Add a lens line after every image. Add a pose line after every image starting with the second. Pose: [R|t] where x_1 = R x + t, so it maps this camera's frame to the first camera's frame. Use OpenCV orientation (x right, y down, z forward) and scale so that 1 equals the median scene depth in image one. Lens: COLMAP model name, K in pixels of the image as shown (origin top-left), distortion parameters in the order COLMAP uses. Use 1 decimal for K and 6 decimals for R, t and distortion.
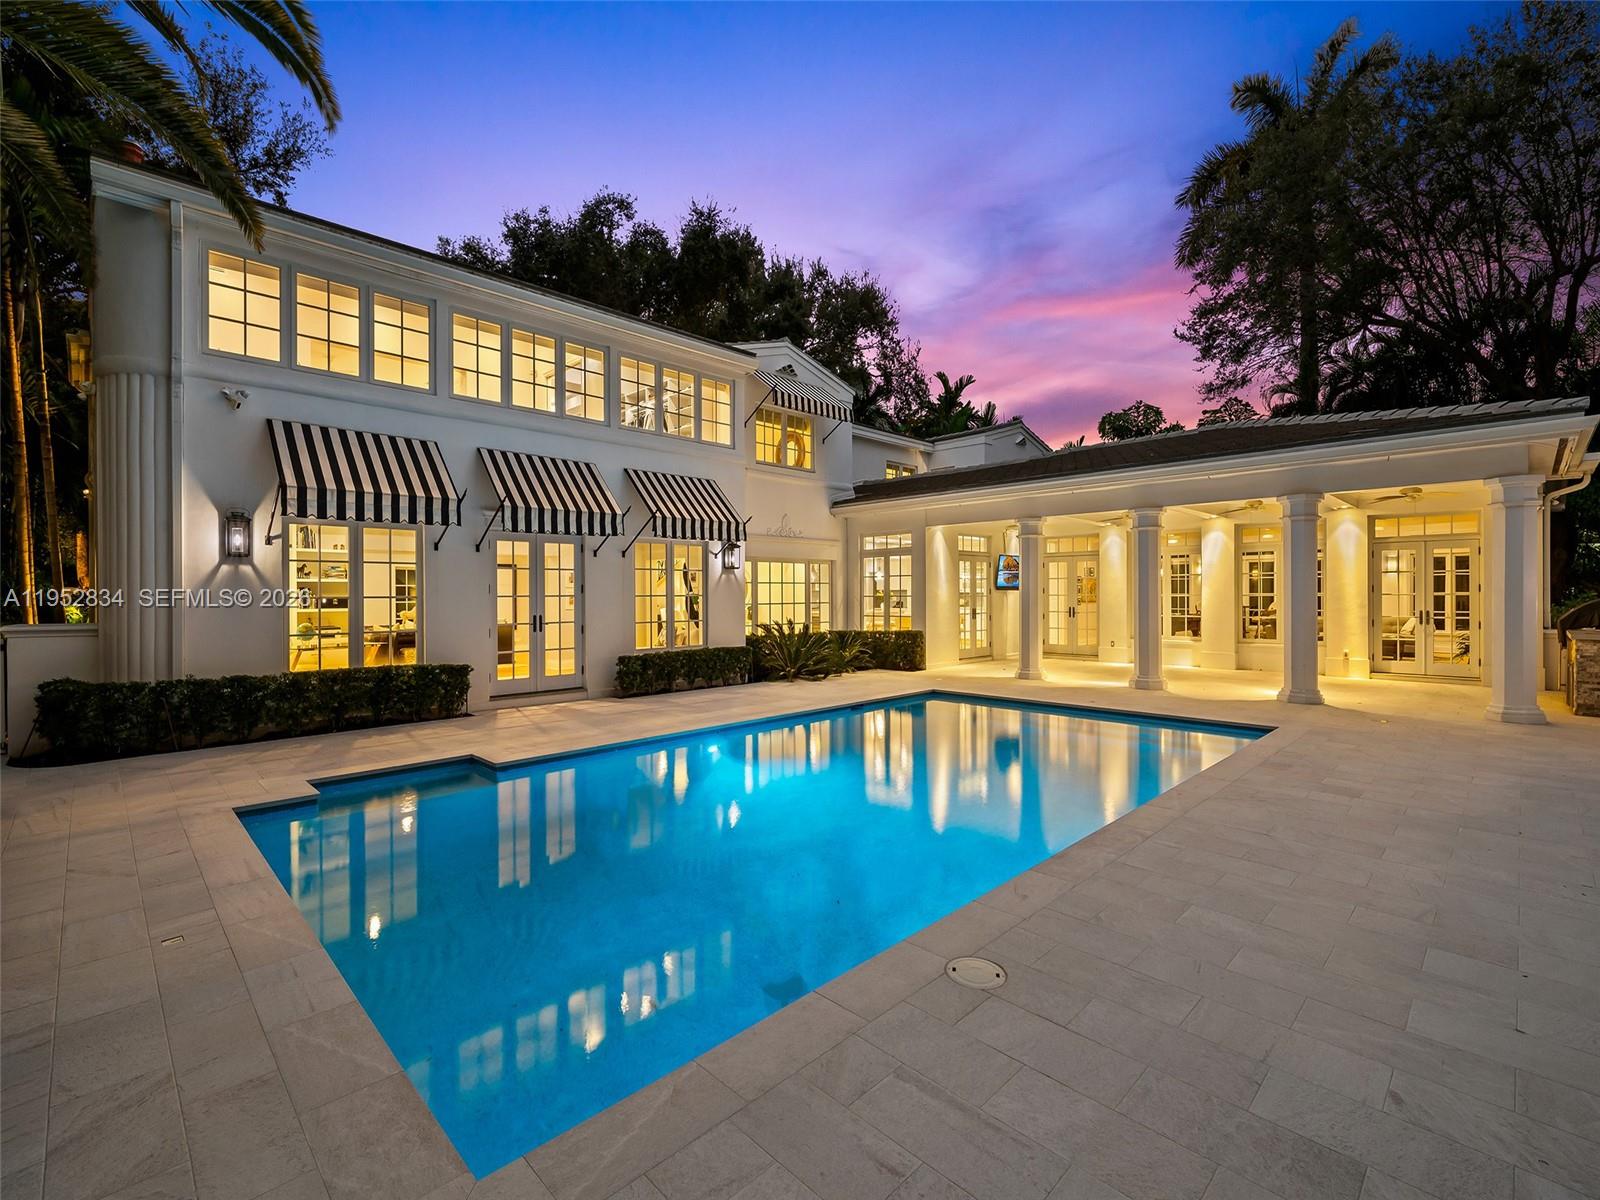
lens RADIAL K [[716.4, 0, 804.5], [0, 716.4, 596.3], [0, 0, 1]] dist [0.002185, -0.000848]
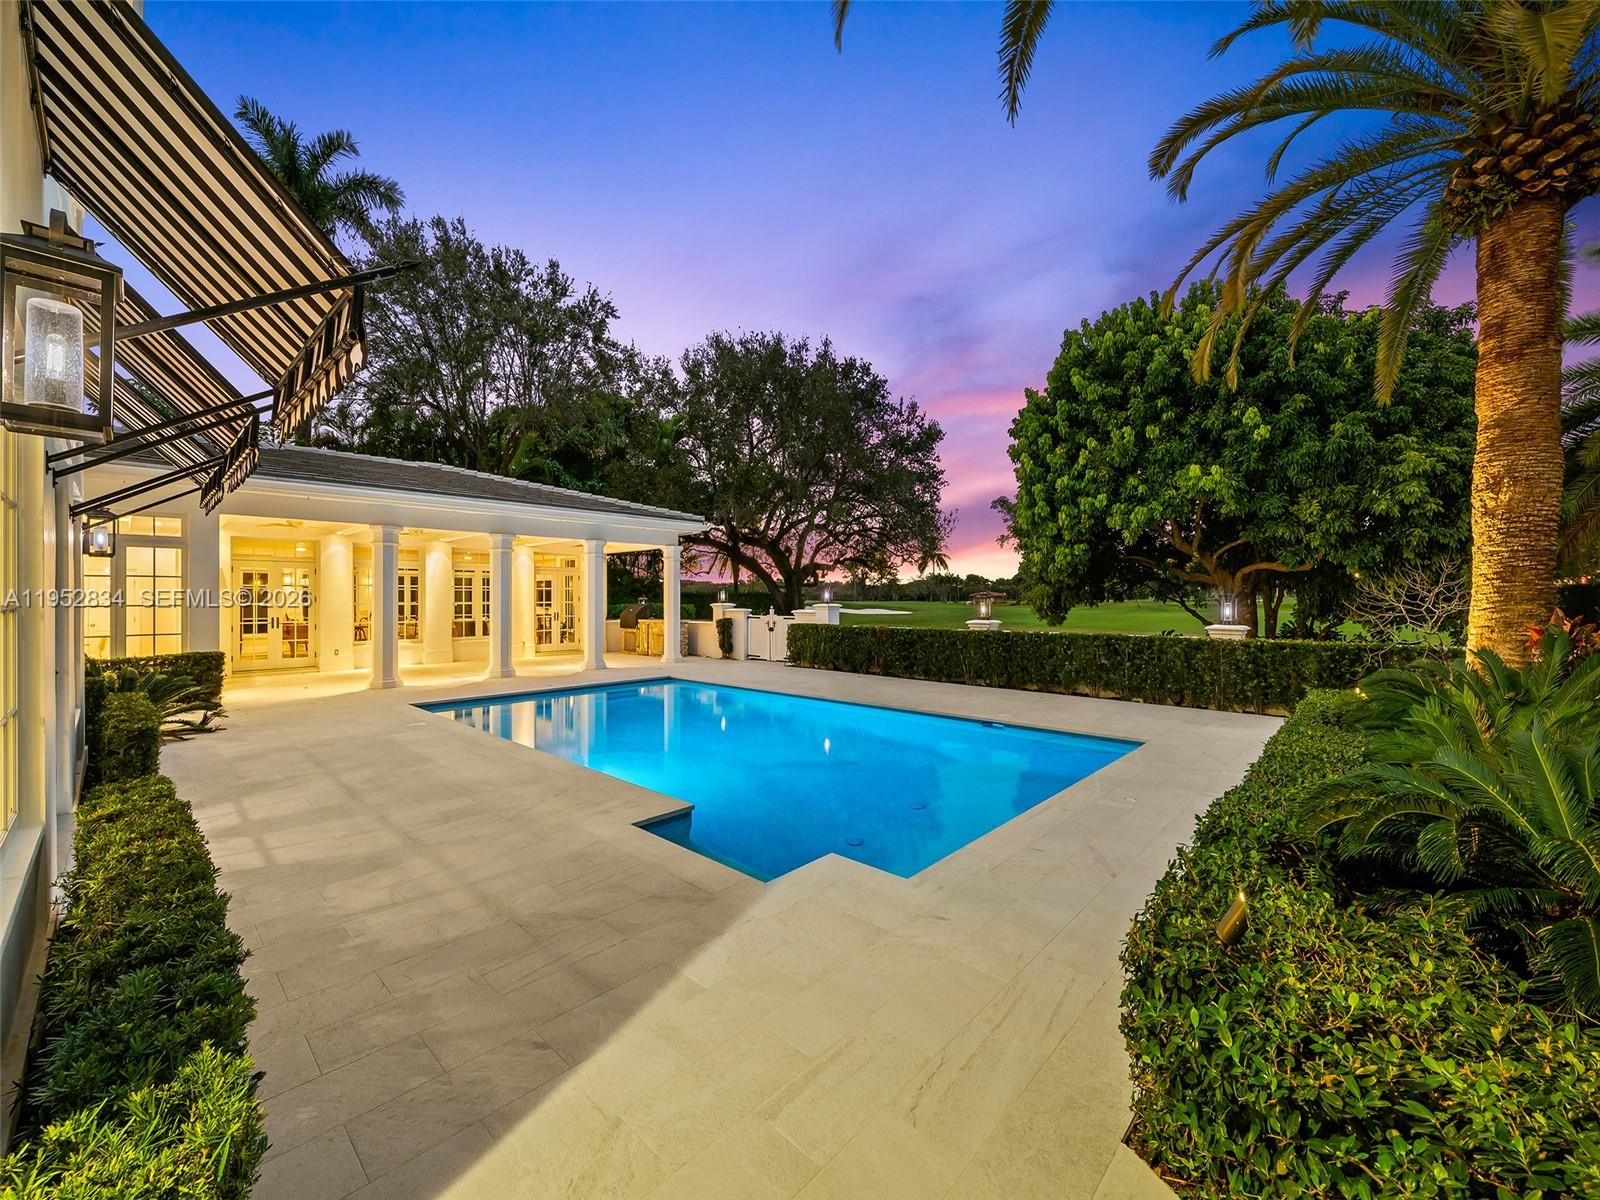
lens RADIAL K [[632.6, 0, 802.8], [0, 632.6, 595.9], [0, 0, 1]] dist [0.007400, -0.004970]
pose [[-0.034004, 0.010835, 0.999363, -0.605685], [0.008023, 0.999912, -0.010568, 0.002332], [-0.999389, 0.007658, -0.034088, 0.473098]]
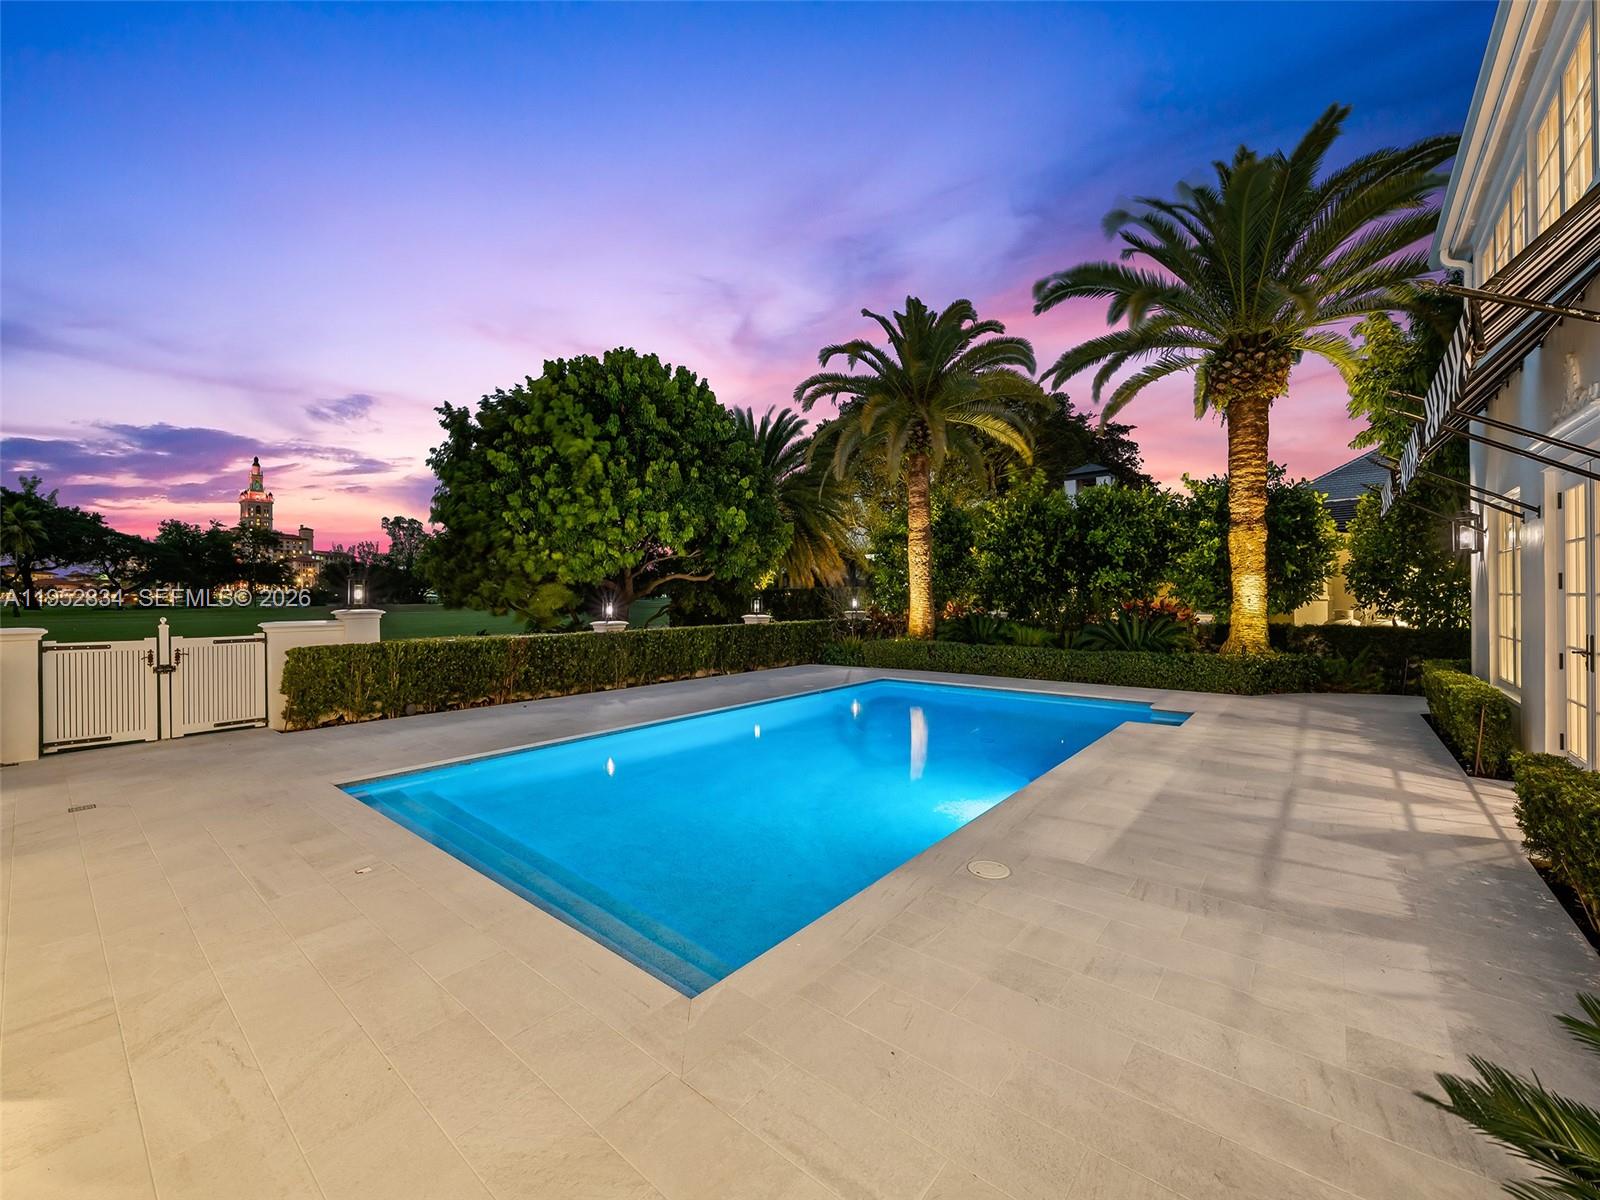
lens RADIAL K [[632.6, 0, 802.8], [0, 632.6, 595.9], [0, 0, 1]] dist [0.007400, -0.004970]
pose [[-0.993953, 0.011129, -0.109242, 0.149559], [0.010712, 0.999933, 0.004398, -0.005681], [0.109284, 0.003201, -0.994005, 1.113034]]
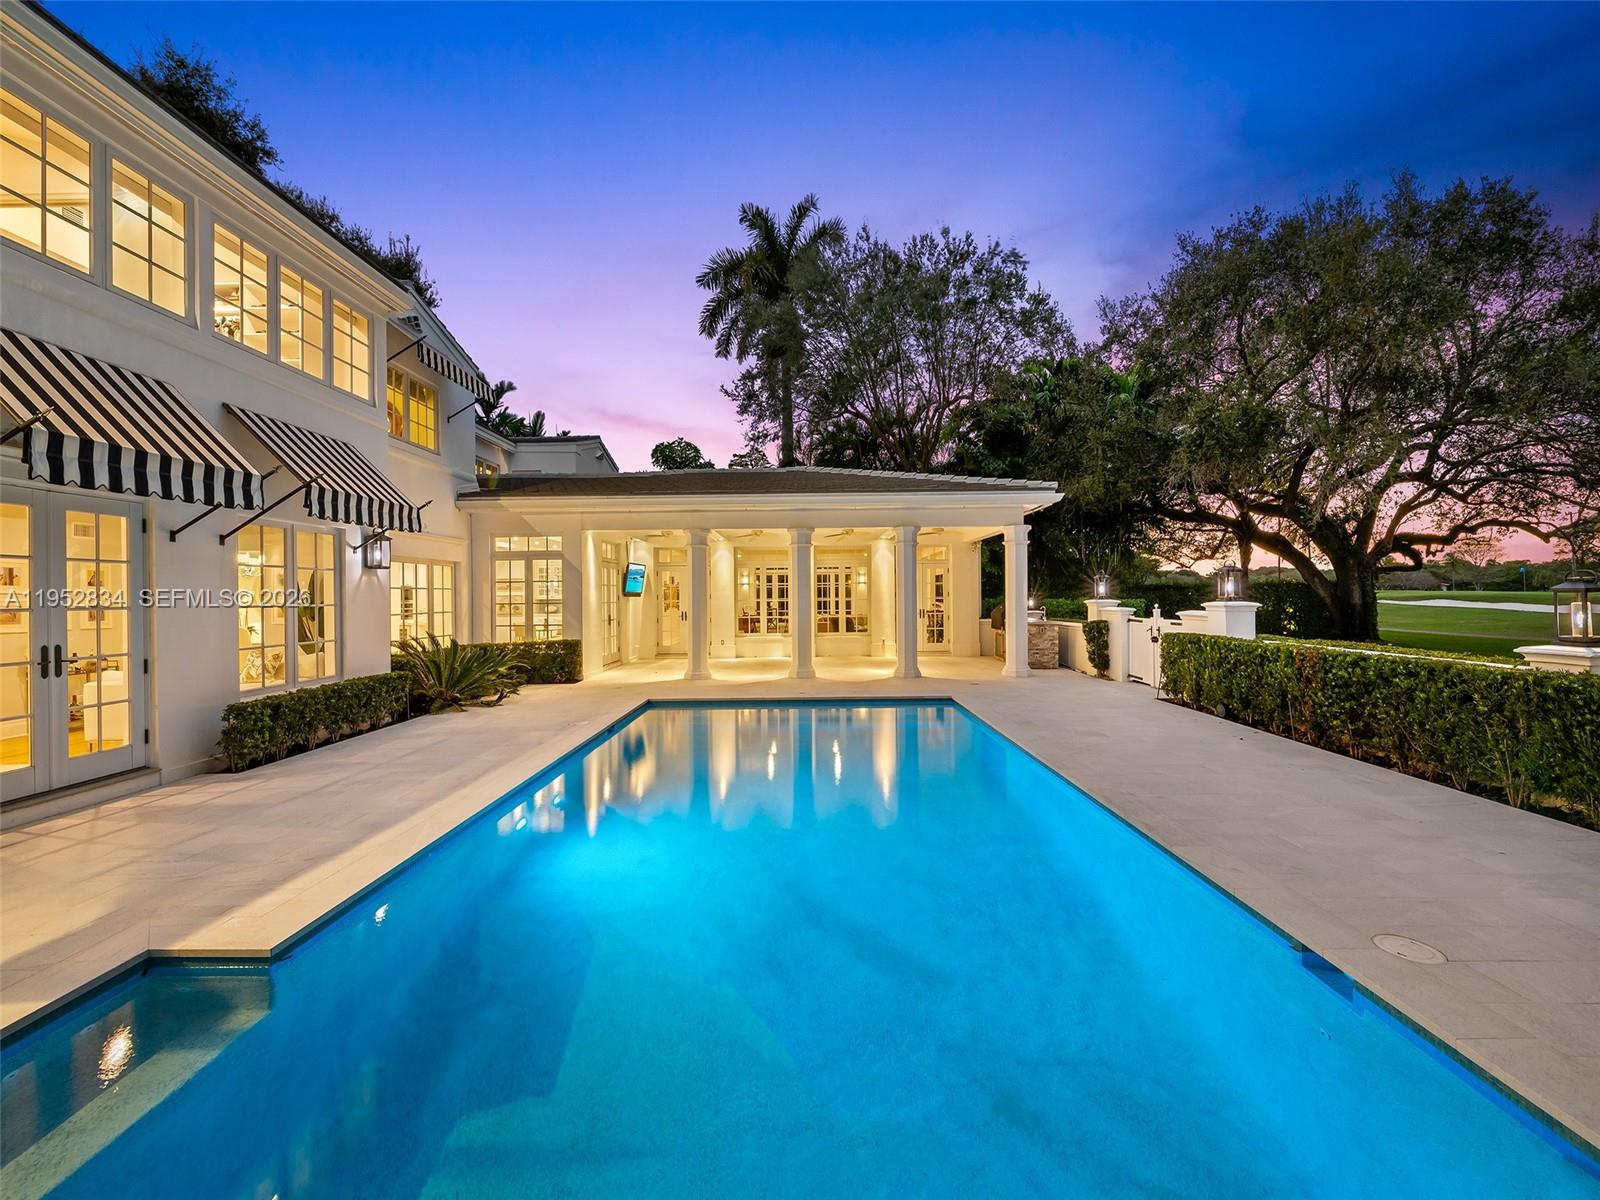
lens RADIAL K [[632.6, 0, 802.8], [0, 632.6, 595.9], [0, 0, 1]] dist [0.007400, -0.004970]
pose [[0.707862, -0.001960, 0.706348, -0.253678], [0.009752, 0.999928, -0.006998, -0.001179], [-0.706284, 0.011842, 0.707830, 0.228420]]
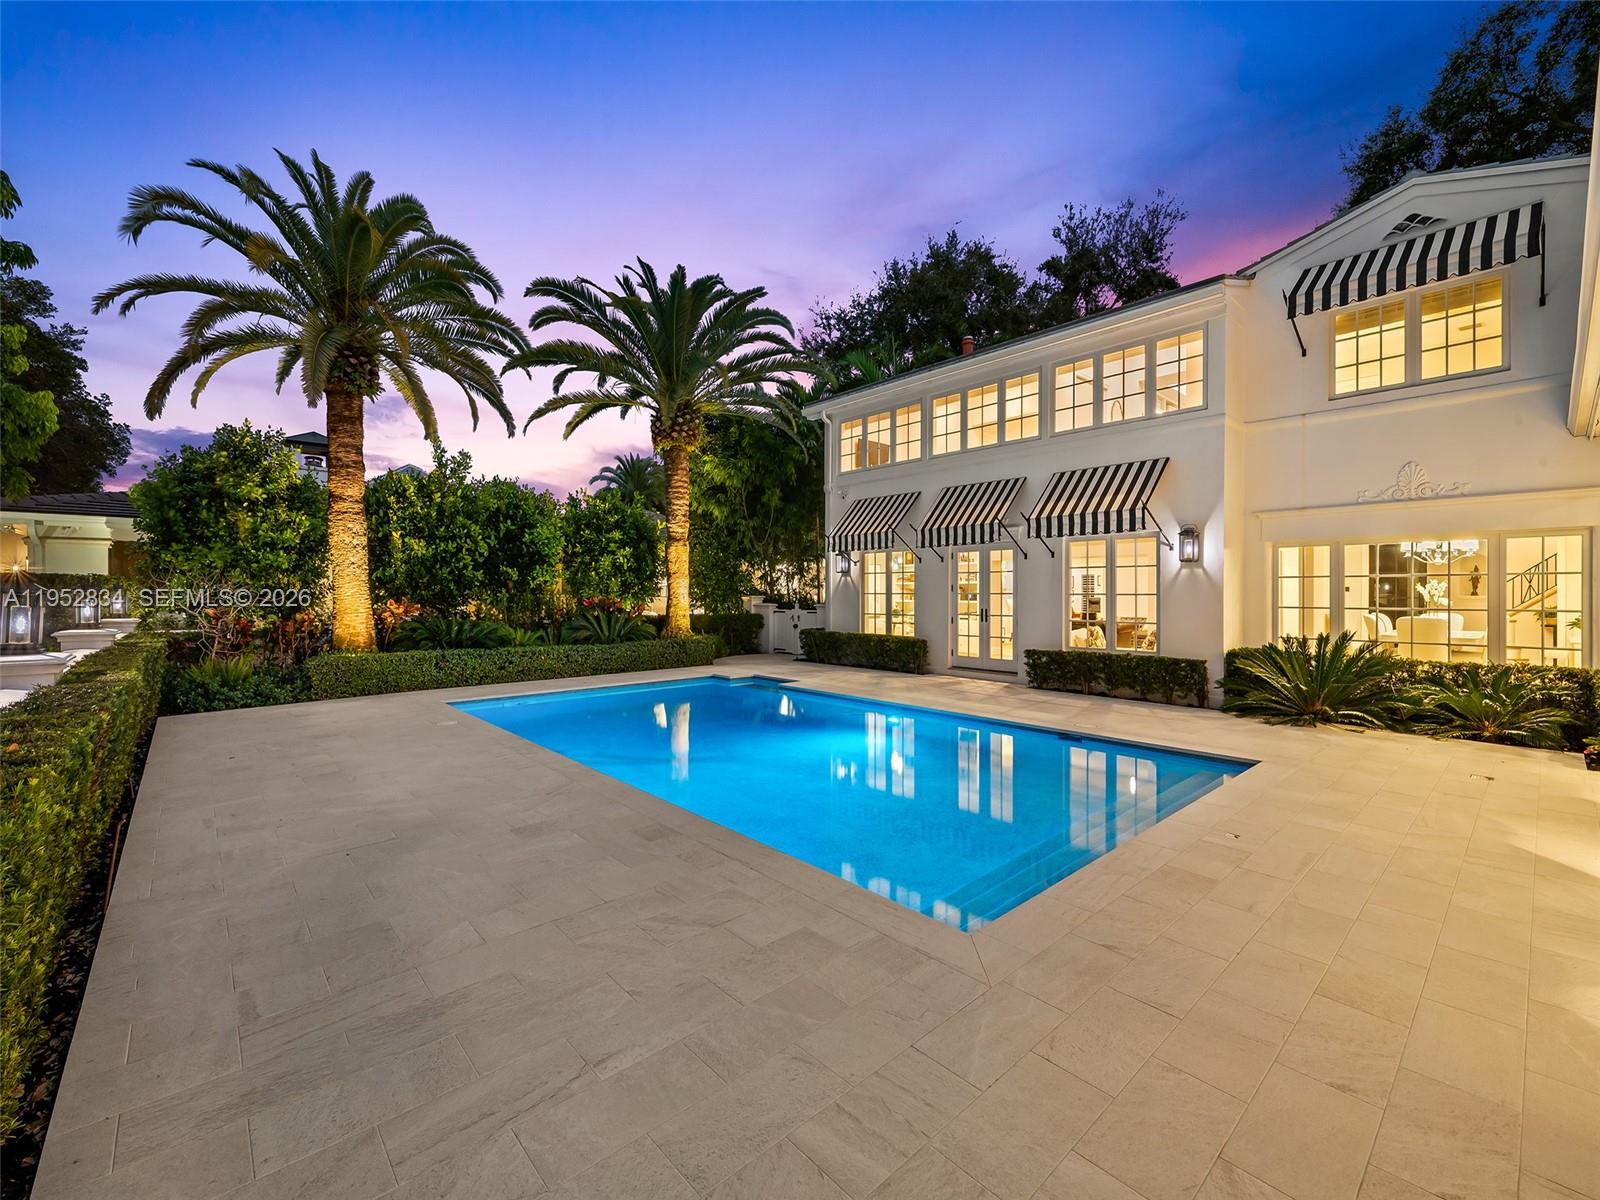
lens RADIAL K [[661.5, 0, 802.3], [0, 661.5, 594.8], [0, 0, 1]] dist [0.006180, -0.004258]
pose [[-0.046775, 0.007486, -0.998877, 0.661941], [-0.005269, 0.999956, 0.007740, -0.004693], [0.998892, 0.005625, -0.046733, 0.602680]]
